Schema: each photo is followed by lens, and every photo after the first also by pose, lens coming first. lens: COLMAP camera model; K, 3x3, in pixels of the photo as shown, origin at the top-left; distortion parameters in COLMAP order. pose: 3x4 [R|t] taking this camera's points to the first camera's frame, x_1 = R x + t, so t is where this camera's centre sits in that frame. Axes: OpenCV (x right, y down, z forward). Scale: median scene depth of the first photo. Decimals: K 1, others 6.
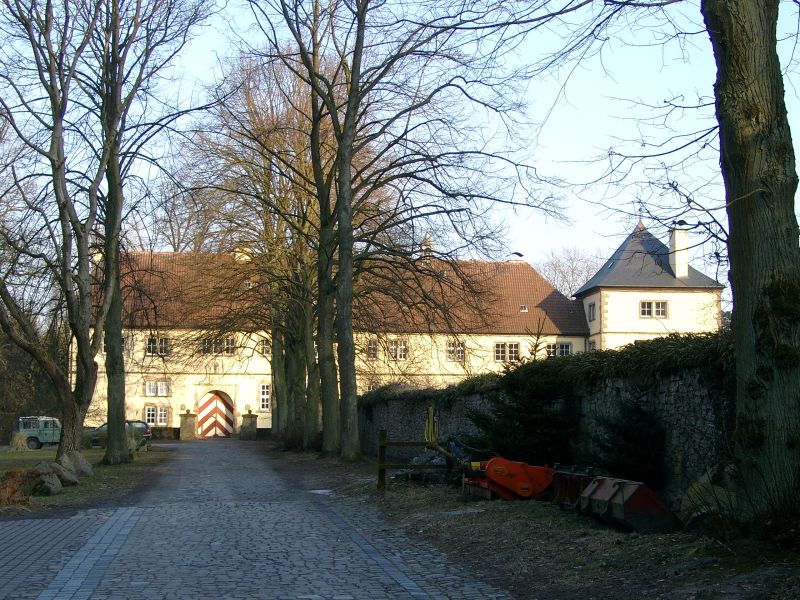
lens RADIAL K [[1326.2, 0, 400.3], [0, 1326.2, 324.9], [0, 0, 1]] dist [0.032392, 0.084247]
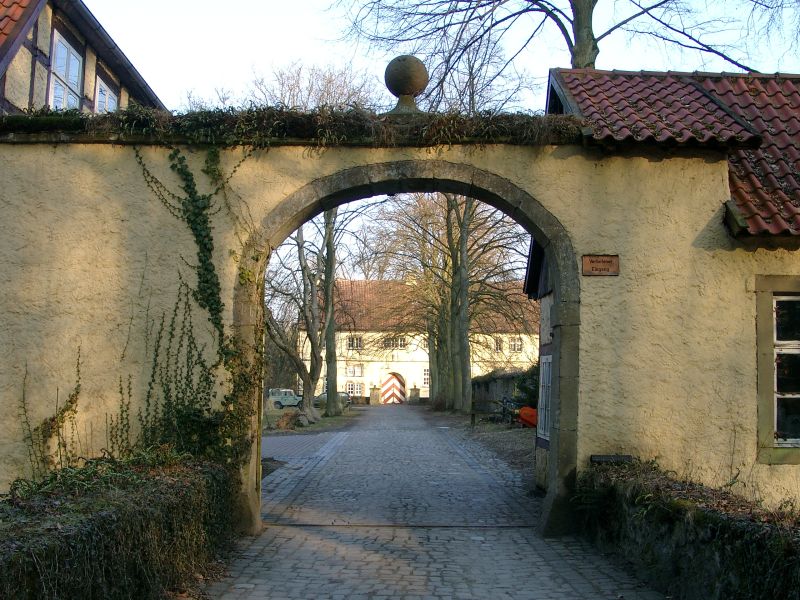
lens RADIAL K [[1027.7, 0, 400.0], [0, 1027.7, 300.0], [0, 0, 1]] dist [-0.021231, 0.071192]
pose [[0.990887, -0.005418, -0.134584, 0.034827], [0.002601, 0.999774, -0.021100, -0.010936], [0.134668, 0.020558, 0.990678, -0.207854]]
